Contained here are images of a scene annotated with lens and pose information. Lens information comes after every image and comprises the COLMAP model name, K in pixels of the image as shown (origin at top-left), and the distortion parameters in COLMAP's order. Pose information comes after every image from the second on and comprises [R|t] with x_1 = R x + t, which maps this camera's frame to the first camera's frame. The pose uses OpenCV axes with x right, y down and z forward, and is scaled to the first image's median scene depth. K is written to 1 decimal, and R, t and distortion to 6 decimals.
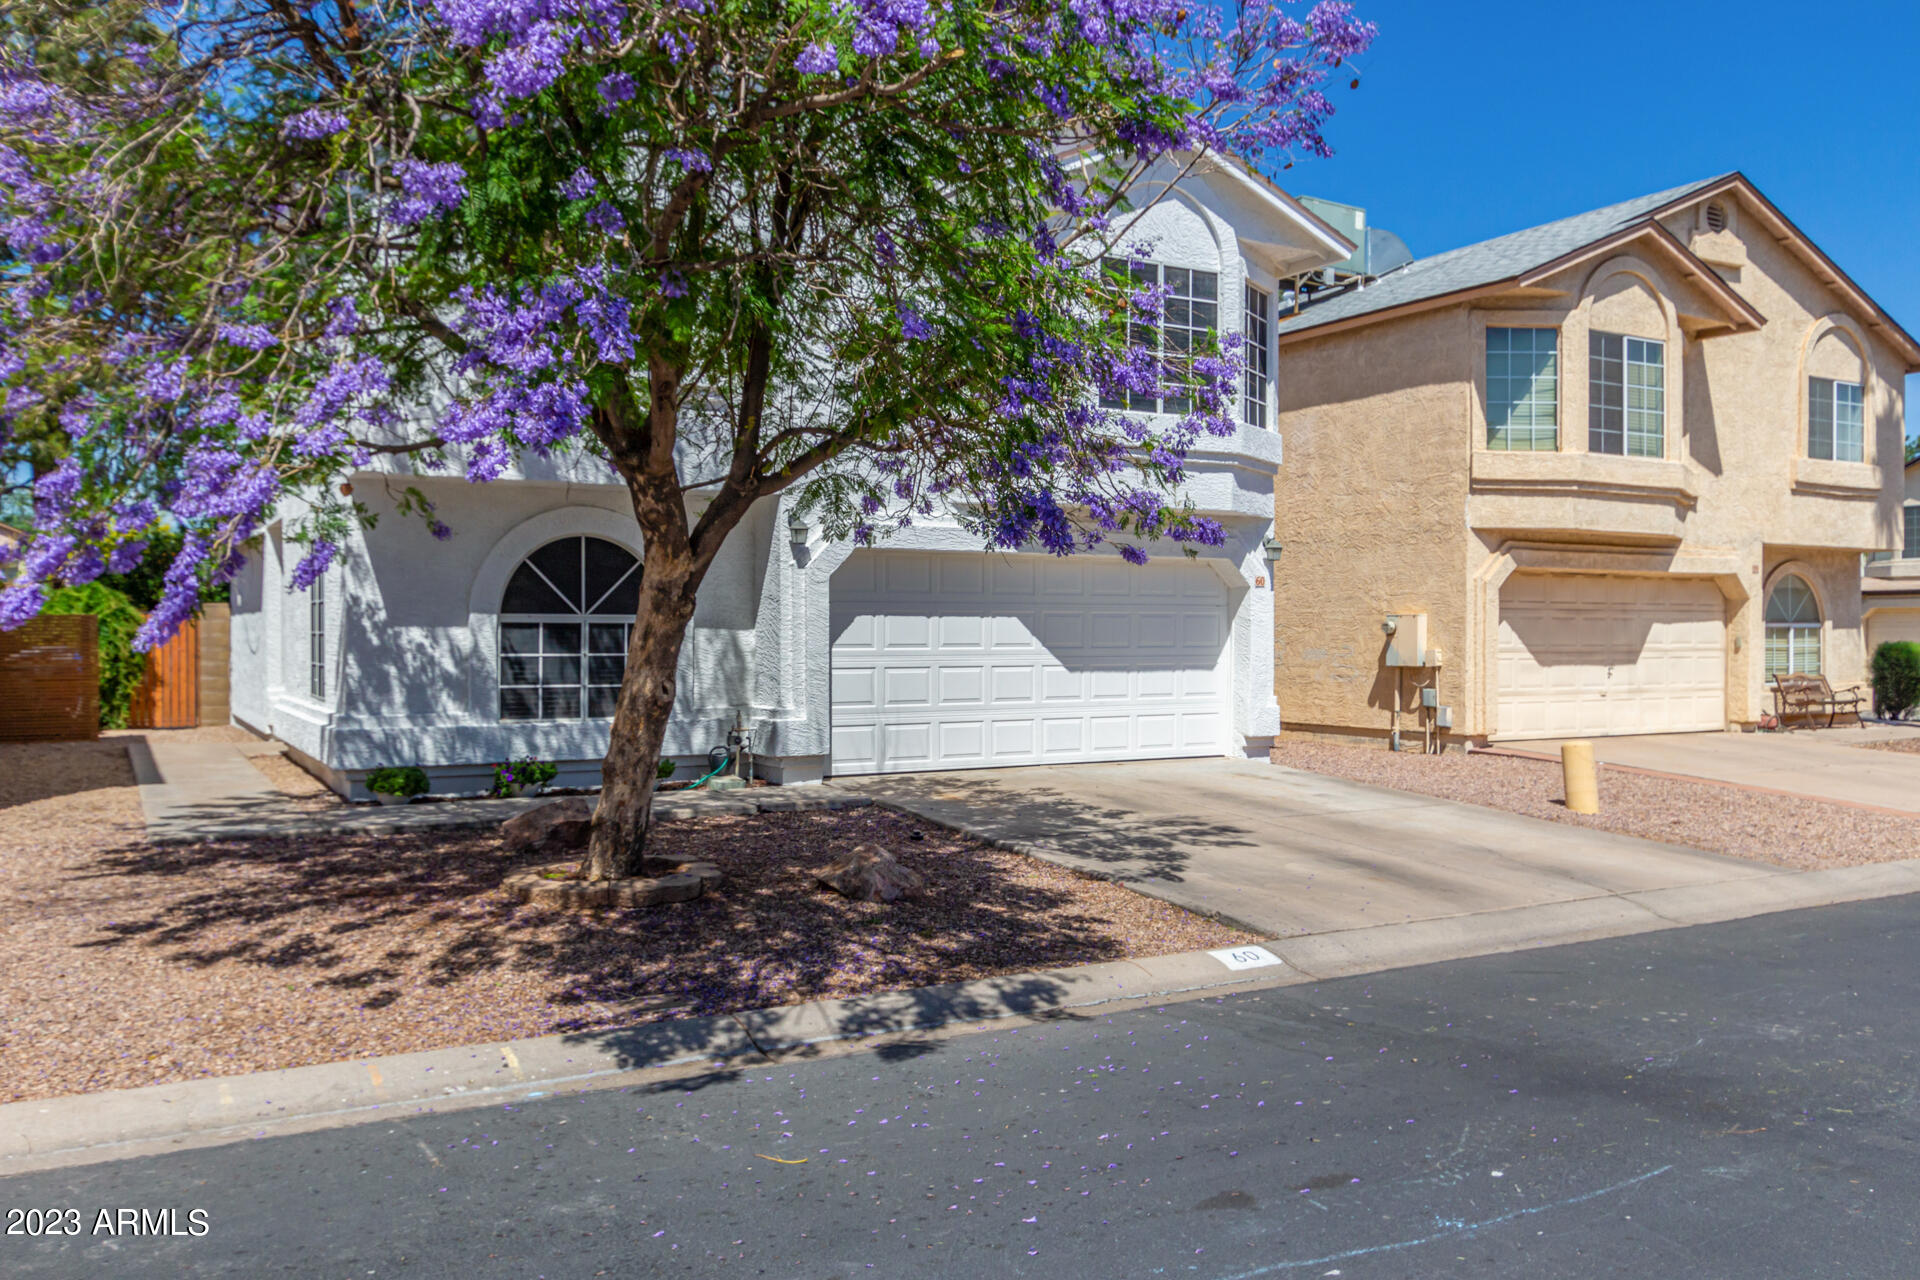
lens RADIAL K [[1502.9, 0, 960.0], [0, 1502.9, 640.0], [0, 0, 1]] dist [-0.002085, -0.005627]
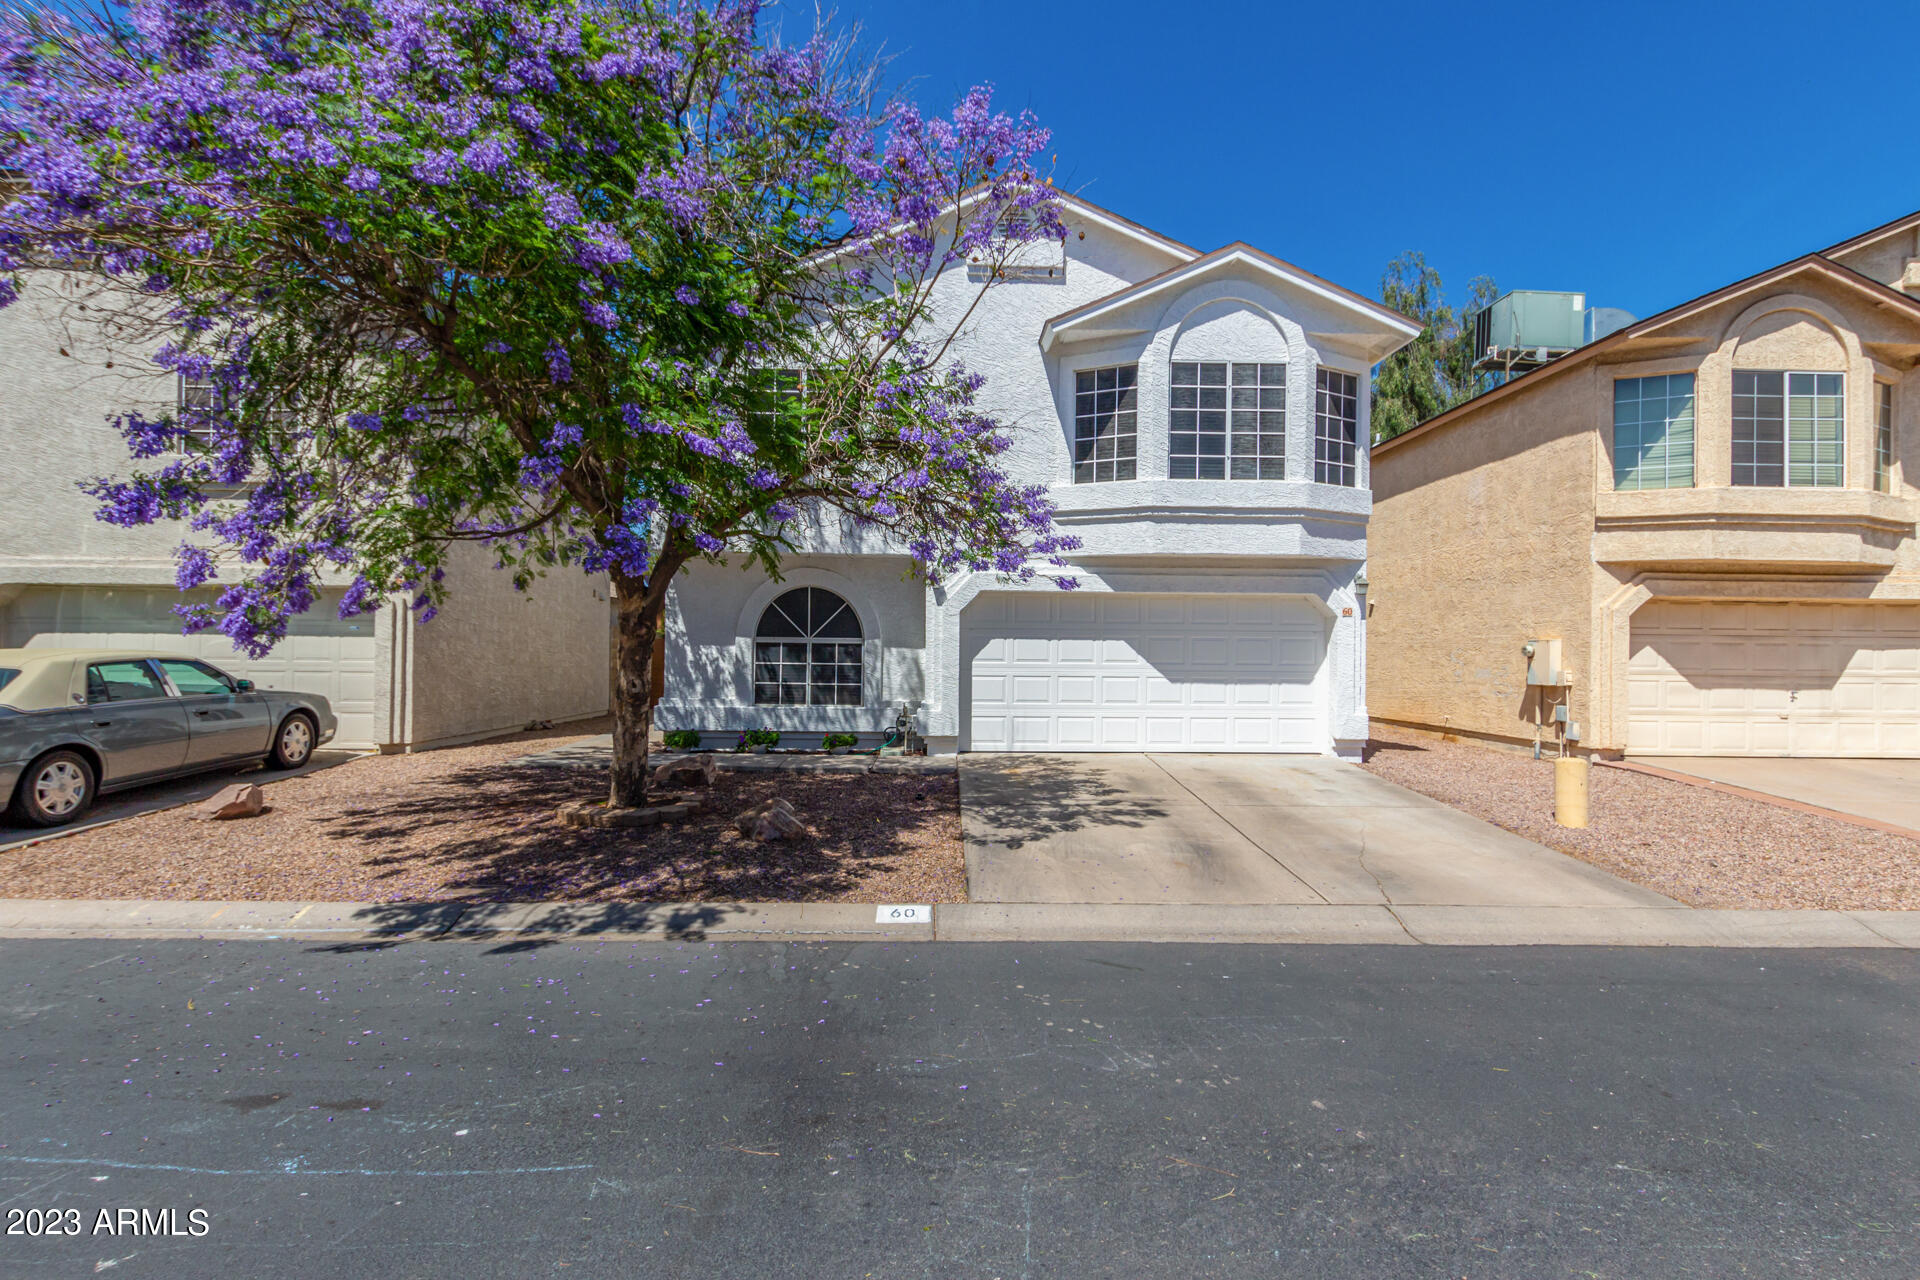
lens RADIAL K [[976.4, 0, 964.6], [0, 976.4, 647.3], [0, 0, 1]] dist [0.004077, -0.000788]
pose [[0.880658, 0.005317, -0.473723, 0.302036], [-0.010982, 0.999897, -0.009192, 0.000291], [0.473625, 0.013297, 0.880626, 0.158438]]
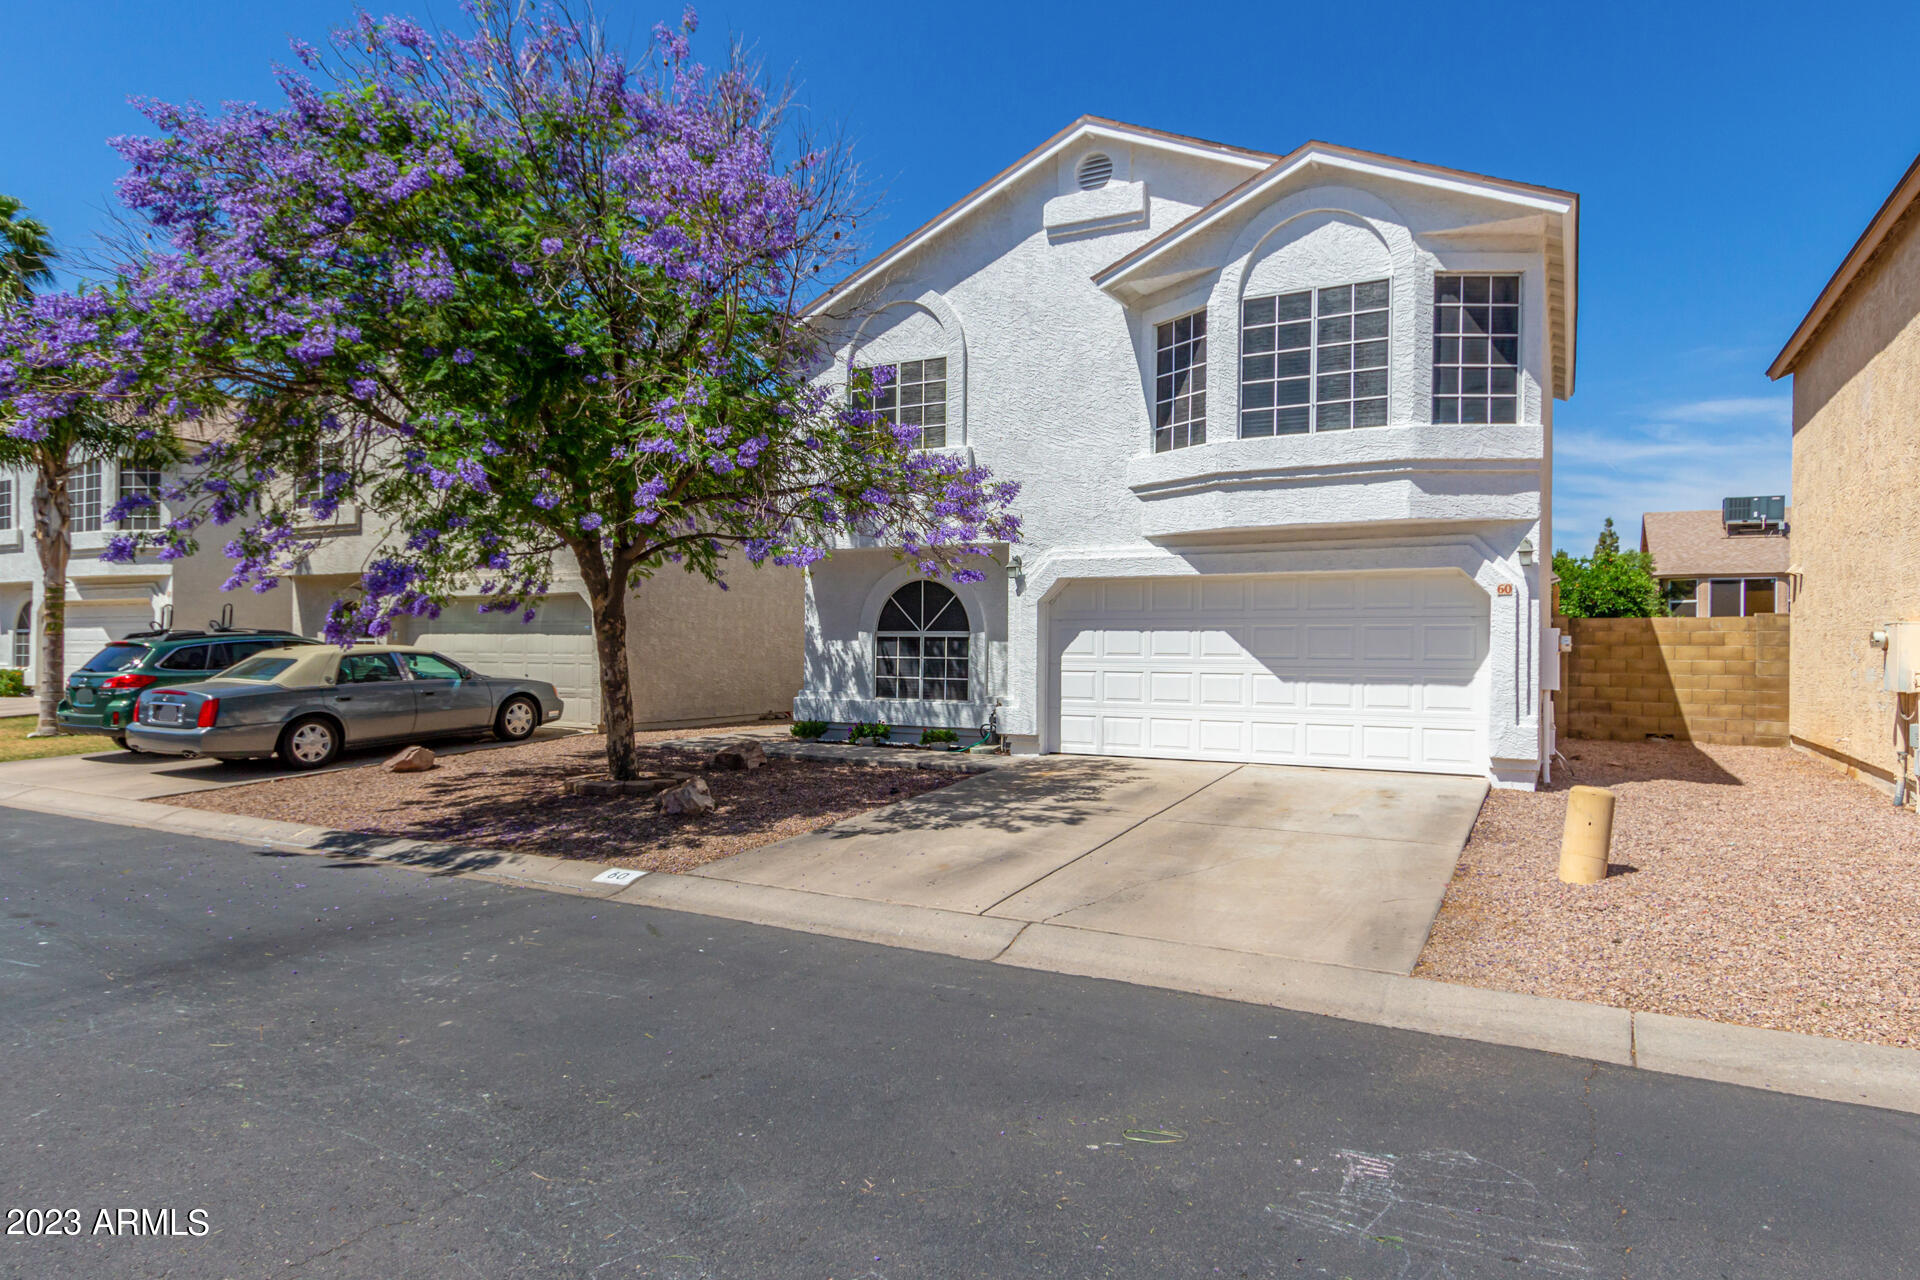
lens RADIAL K [[1115.0, 0, 960.0], [0, 1115.0, 640.0], [0, 0, 1]] dist [0.014636, 0.000269]
pose [[0.527497, -0.001561, -0.849556, 0.605600], [-0.009223, 0.999929, -0.007564, -0.000058], [0.849507, 0.011826, 0.527445, 0.358351]]
